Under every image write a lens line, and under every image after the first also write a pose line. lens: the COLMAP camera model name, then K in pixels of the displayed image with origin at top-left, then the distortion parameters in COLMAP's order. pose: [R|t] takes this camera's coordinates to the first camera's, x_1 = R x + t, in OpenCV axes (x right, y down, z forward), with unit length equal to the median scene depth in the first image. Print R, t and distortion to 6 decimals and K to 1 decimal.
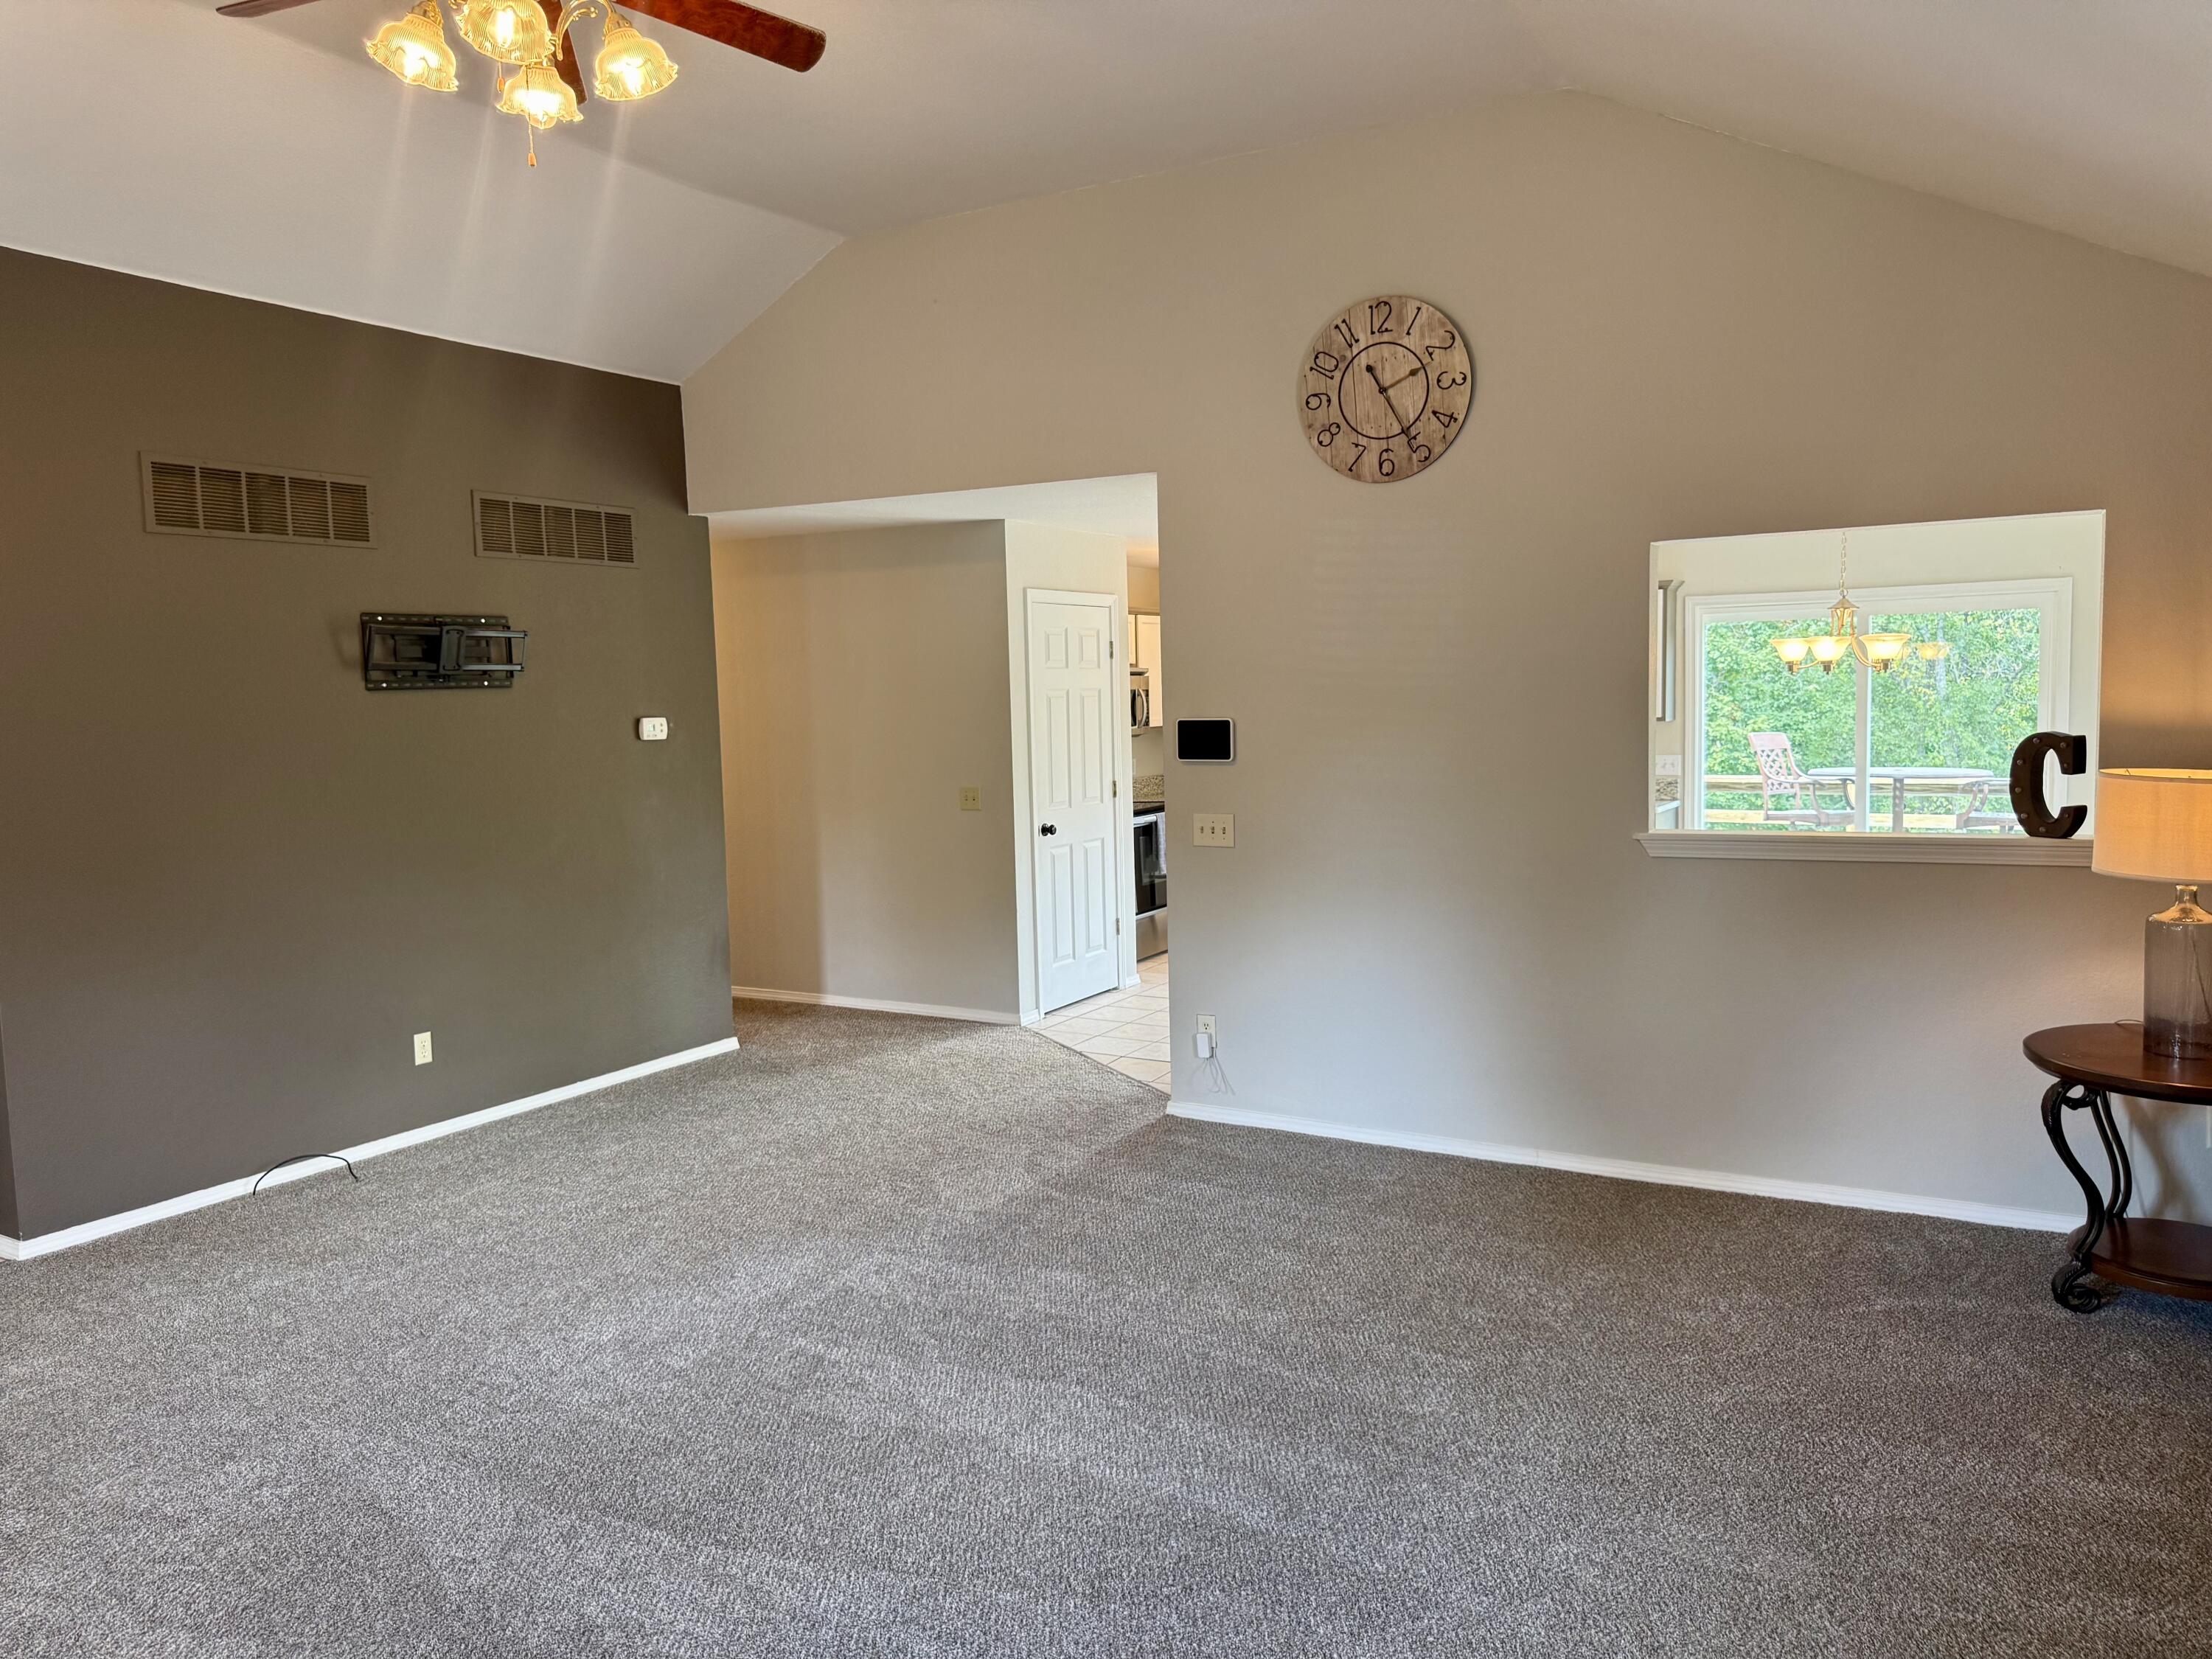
lens RADIAL K [[1553.4, 0, 1108.8], [0, 1553.4, 837.3], [0, 0, 1]] dist [0.050309, -0.063014]
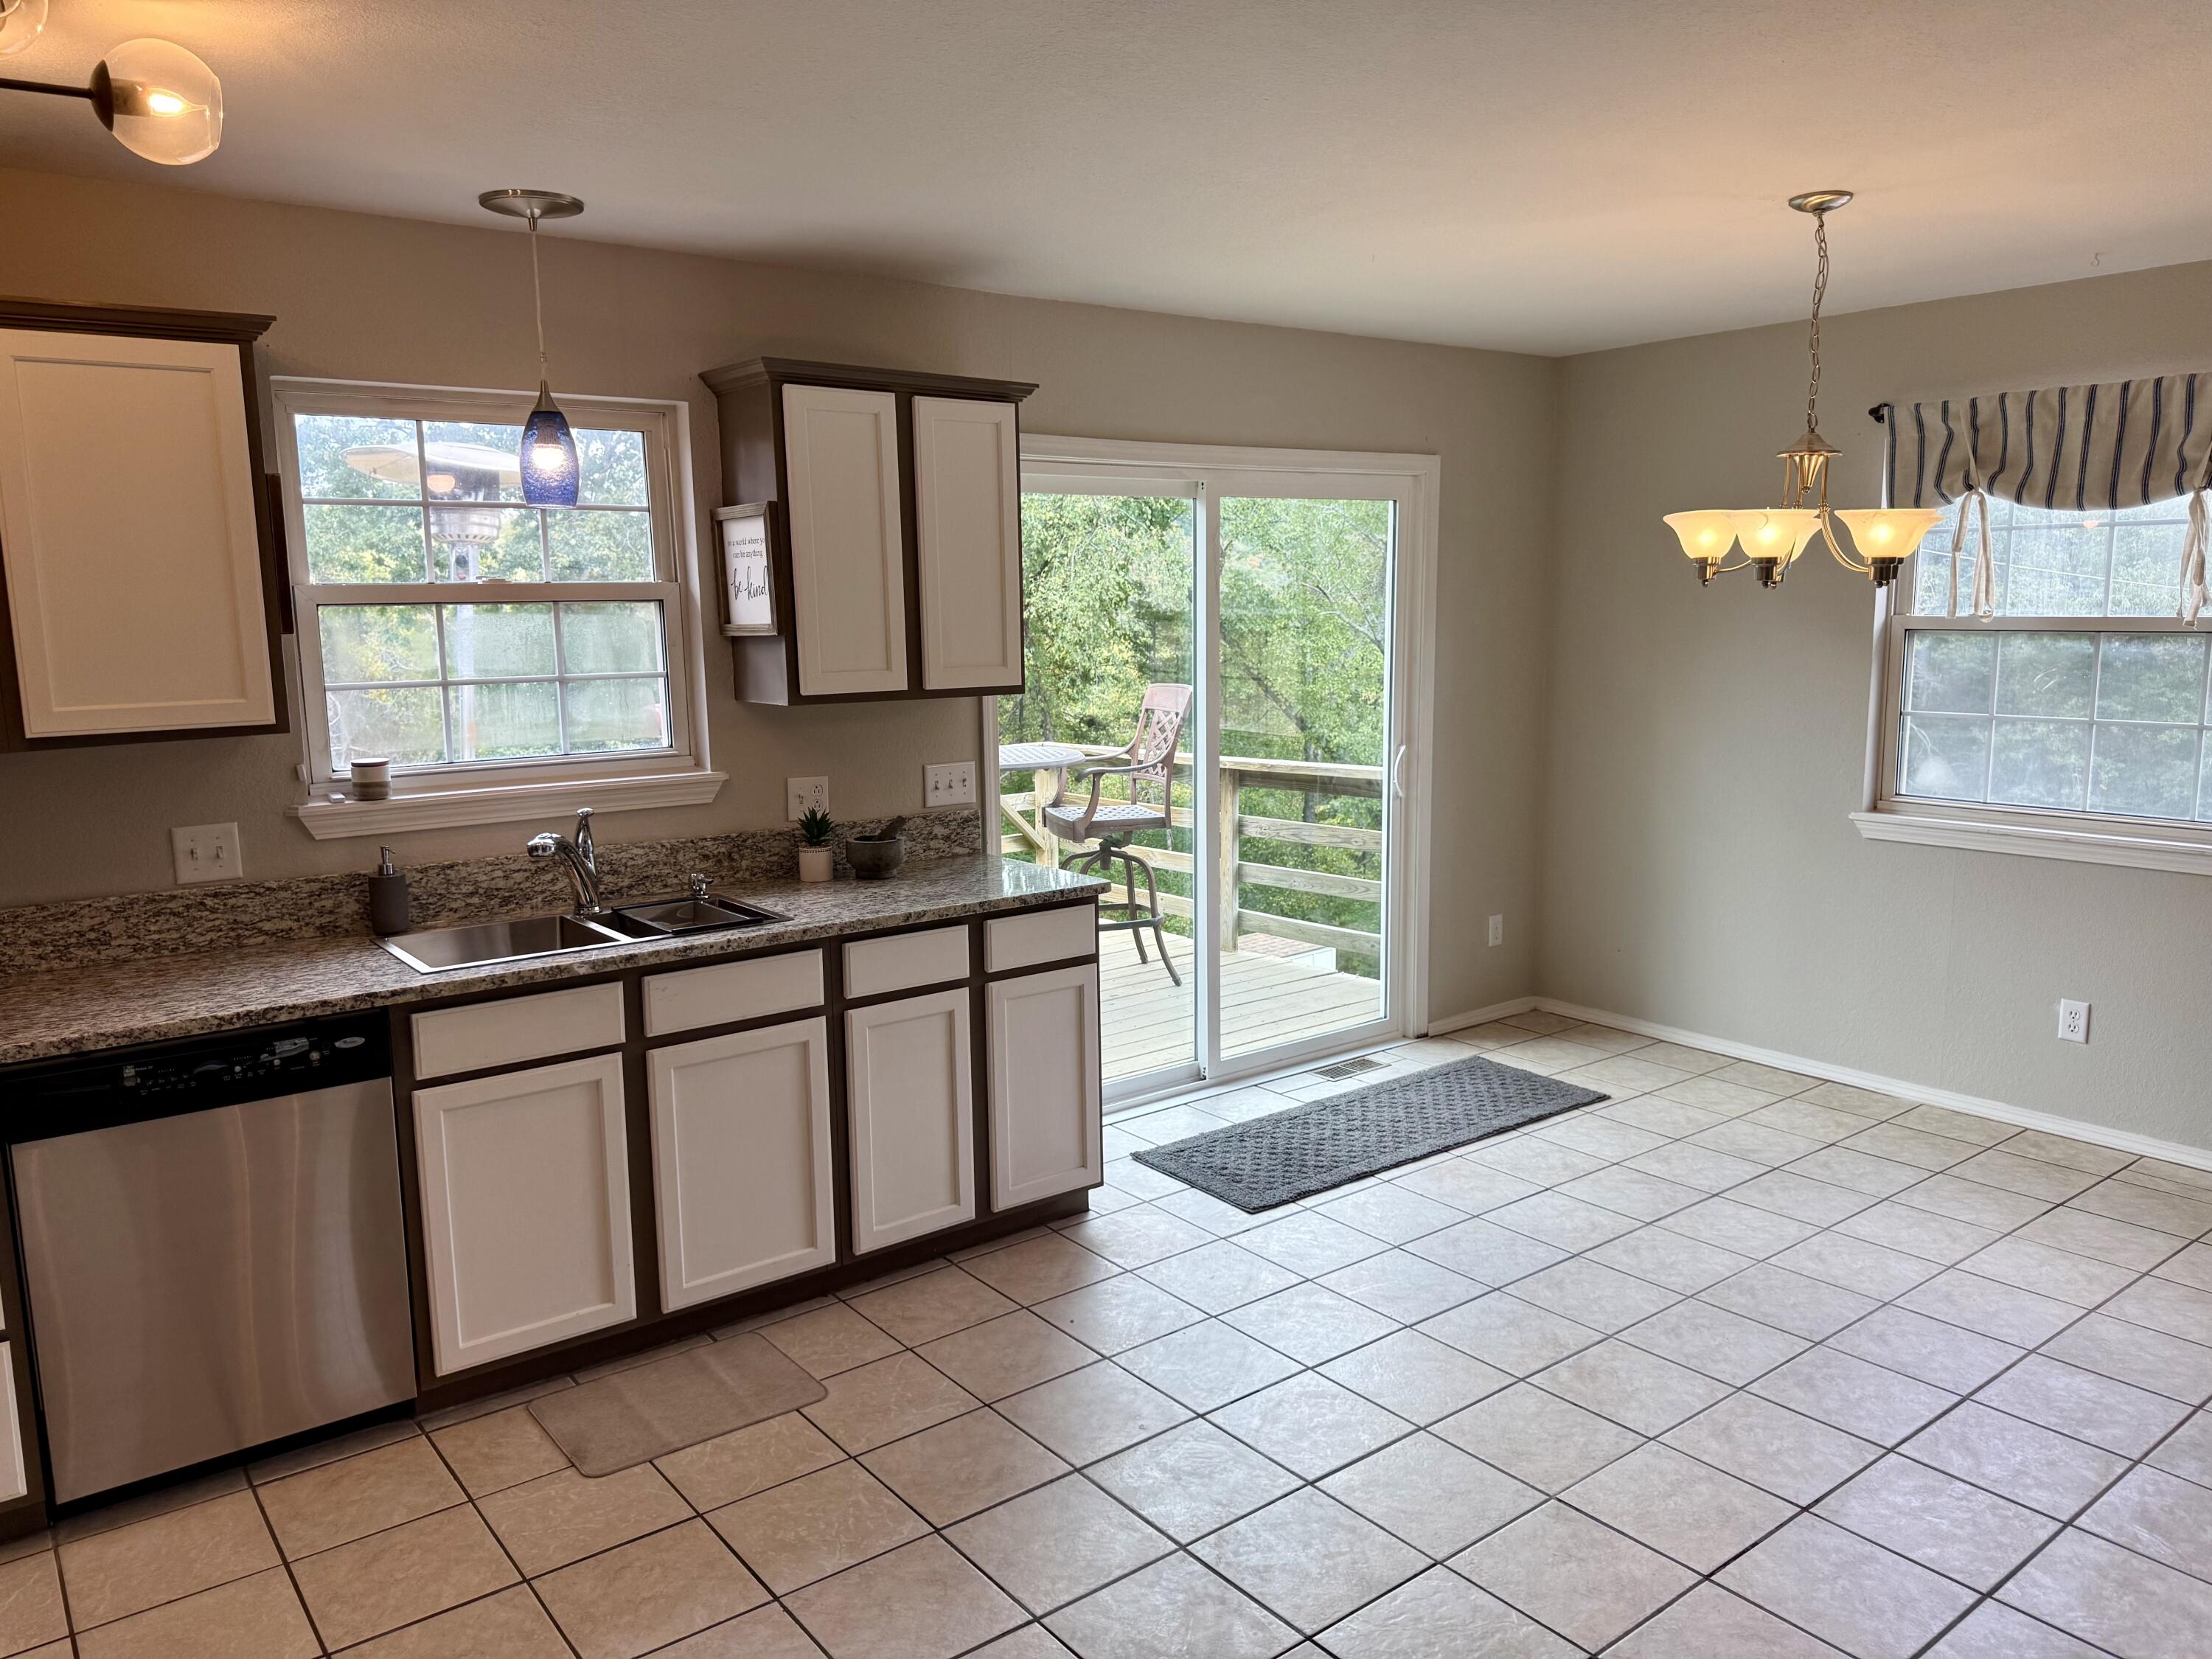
lens RADIAL K [[1553.4, 0, 1122.8], [0, 1553.4, 838.8], [0, 0, 1]] dist [0.050309, -0.063014]
pose [[0.366792, -0.121988, 0.922270, -0.111129], [0.092410, 0.991240, 0.094359, -0.118954], [-0.925702, 0.050617, 0.374852, 1.322047]]
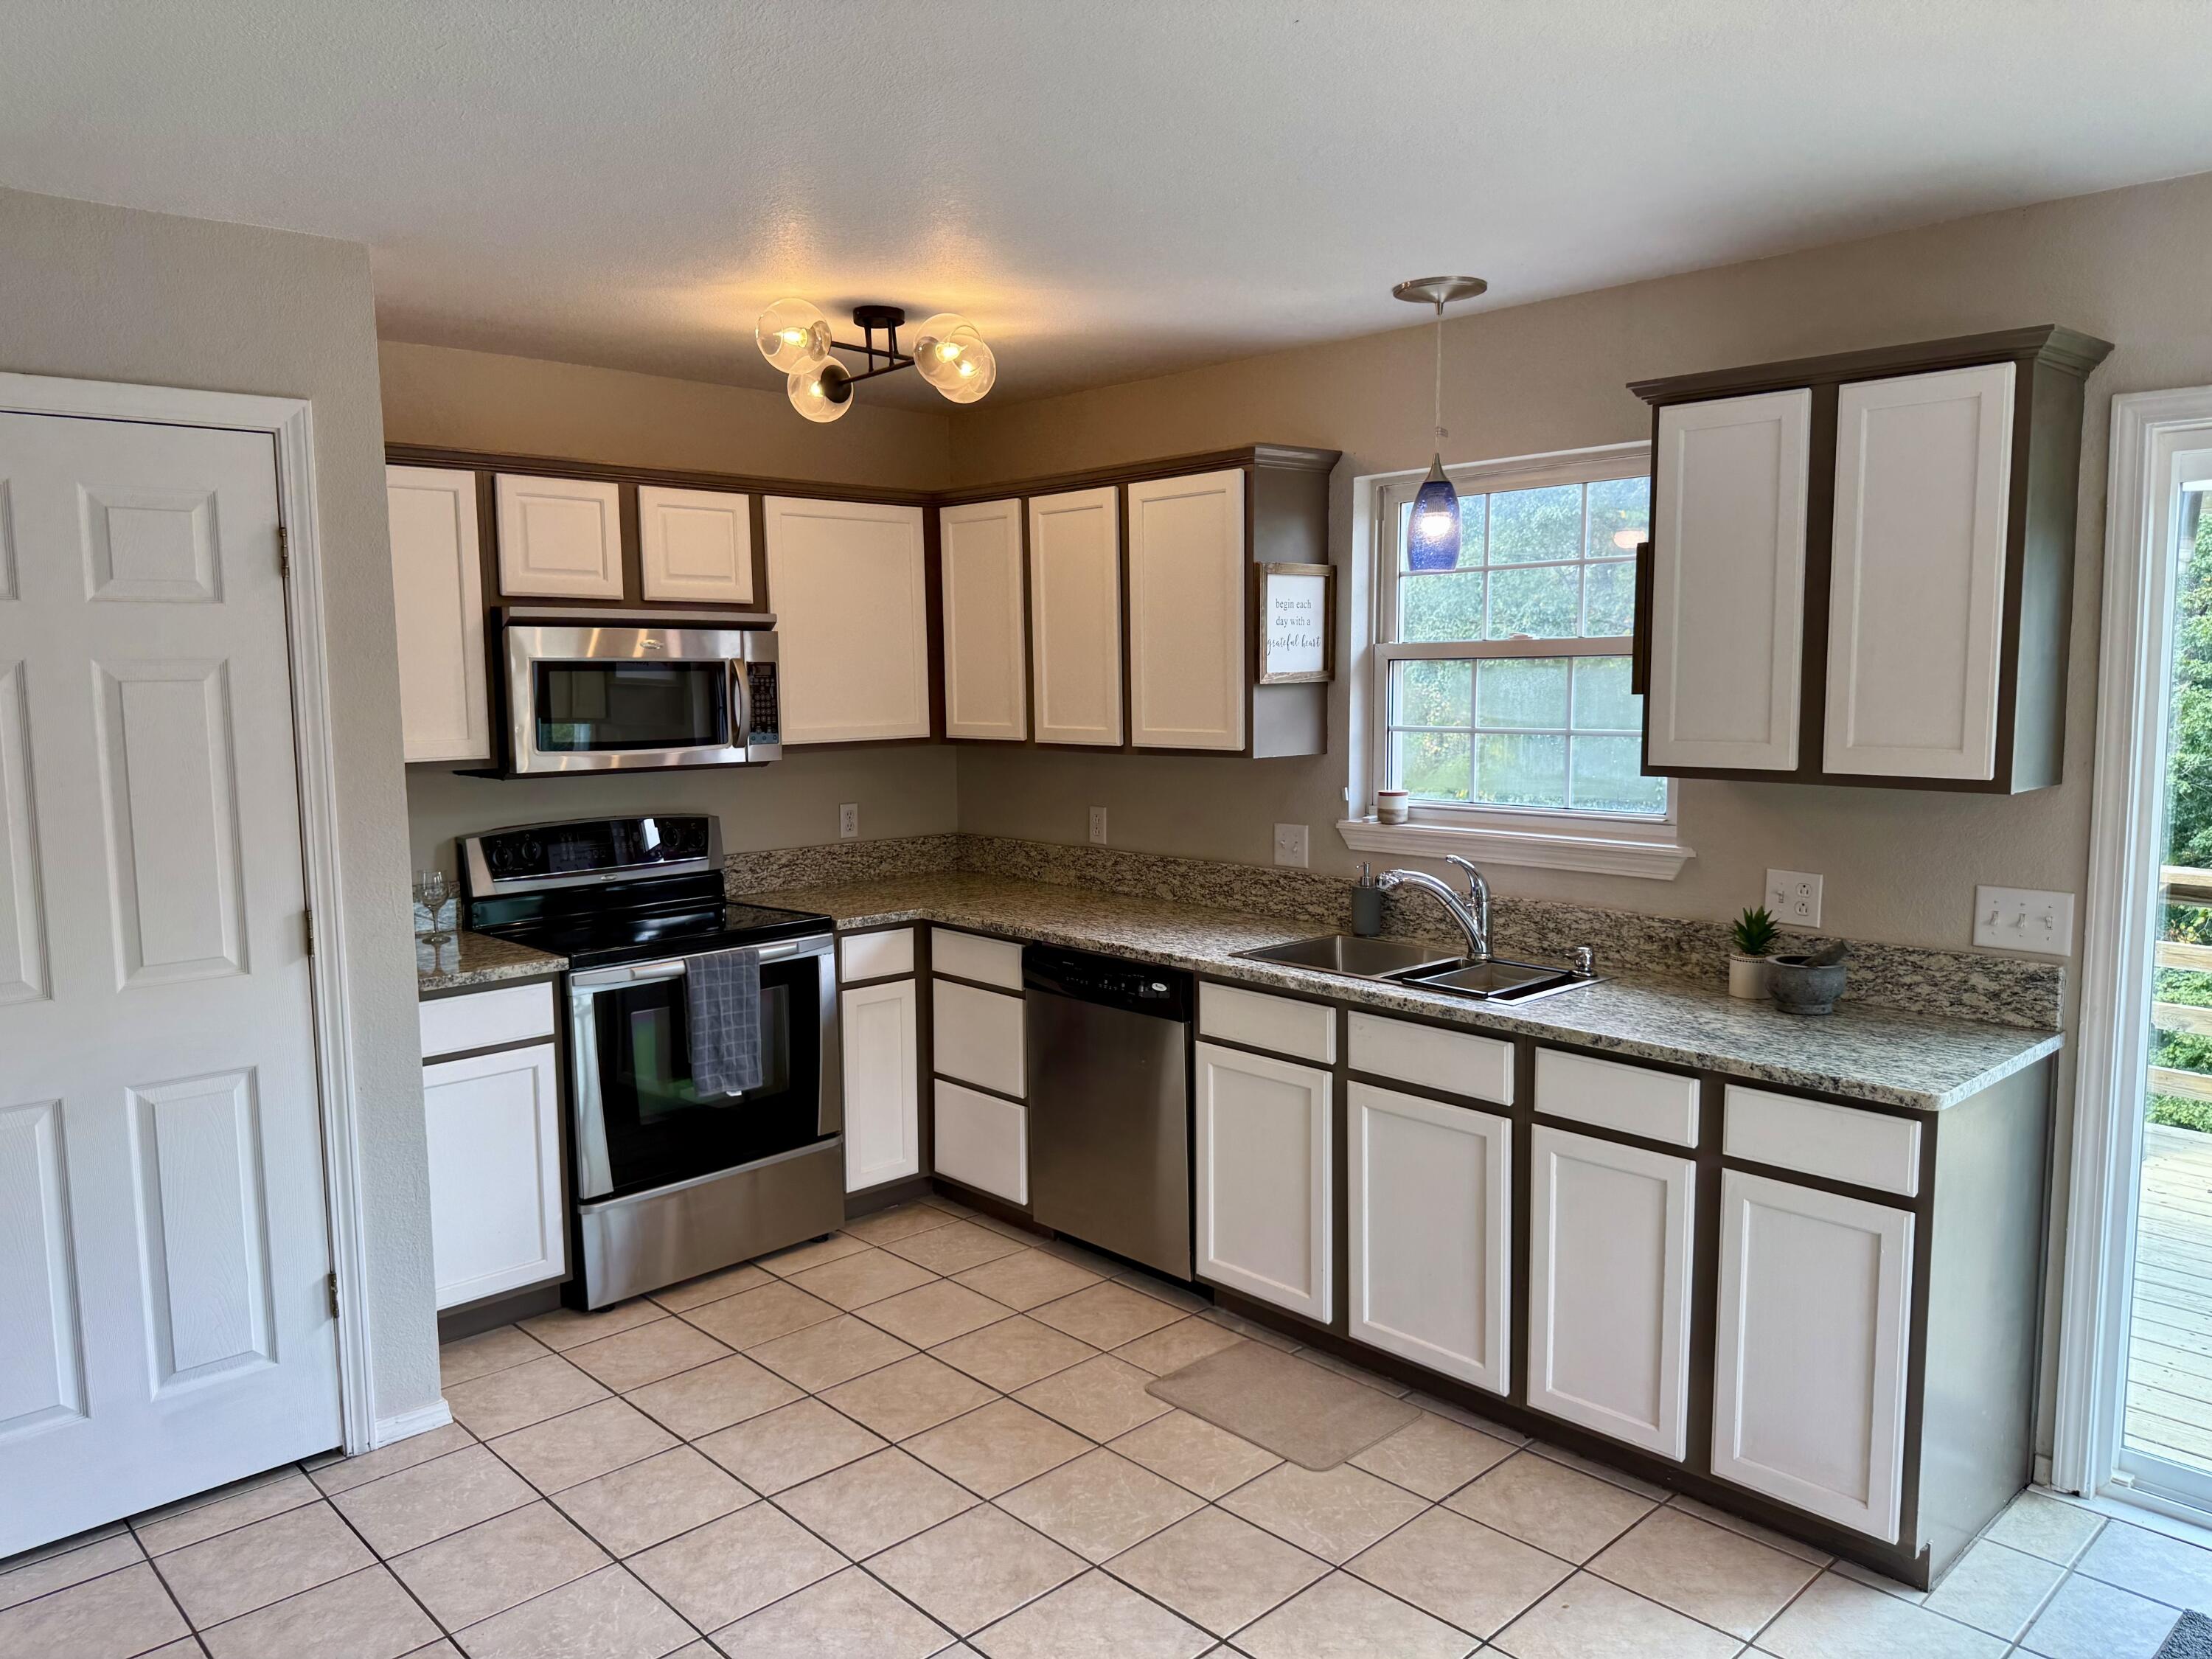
lens RADIAL K [[1553.4, 0, 1106.8], [0, 1553.4, 833.1], [0, 0, 1]] dist [0.050309, -0.063014]
pose [[0.961464, 0.045235, -0.271183, 0.445238], [-0.040490, 0.998914, 0.023069, -0.109933], [0.271932, -0.011200, 0.962251, 1.081303]]
